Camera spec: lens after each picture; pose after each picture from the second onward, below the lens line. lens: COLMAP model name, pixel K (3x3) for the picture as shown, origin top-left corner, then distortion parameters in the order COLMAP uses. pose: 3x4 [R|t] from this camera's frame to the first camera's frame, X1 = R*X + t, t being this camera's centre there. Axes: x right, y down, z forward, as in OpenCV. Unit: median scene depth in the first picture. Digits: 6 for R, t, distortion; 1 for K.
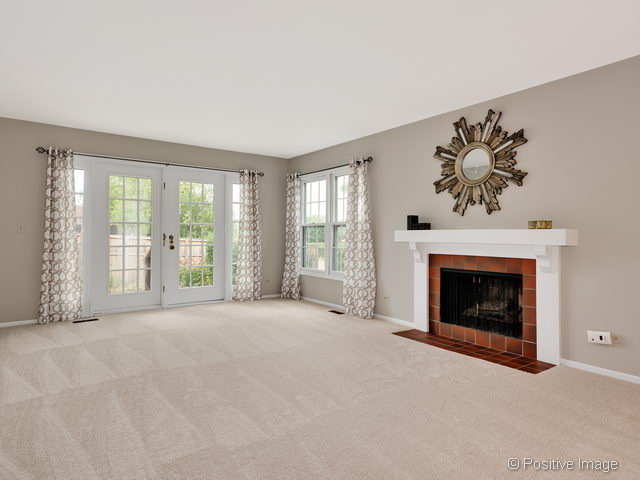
lens RADIAL K [[359.2, 0, 318.2], [0, 359.2, 237.0], [0, 0, 1]] dist [0.001141, 0.002370]
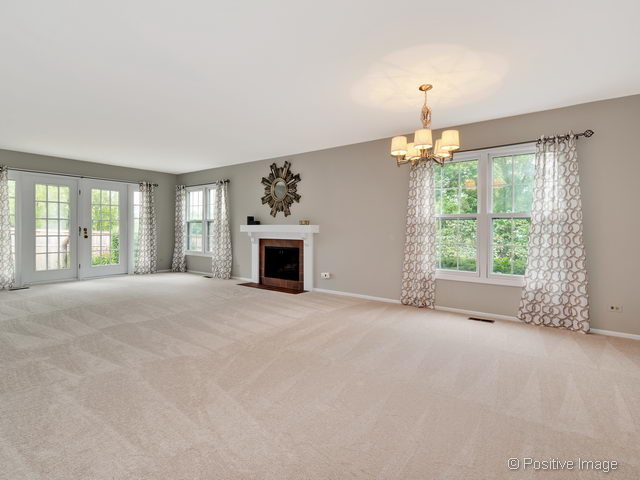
lens RADIAL K [[309.8, 0, 314.2], [0, 309.8, 233.4], [0, 0, 1]] dist [-0.025689, -0.000887]
pose [[0.957107, -0.004281, 0.289704, 0.112922], [0.000967, 0.999932, 0.011581, 0.004025], [-0.289734, -0.010804, 0.957046, -0.451601]]
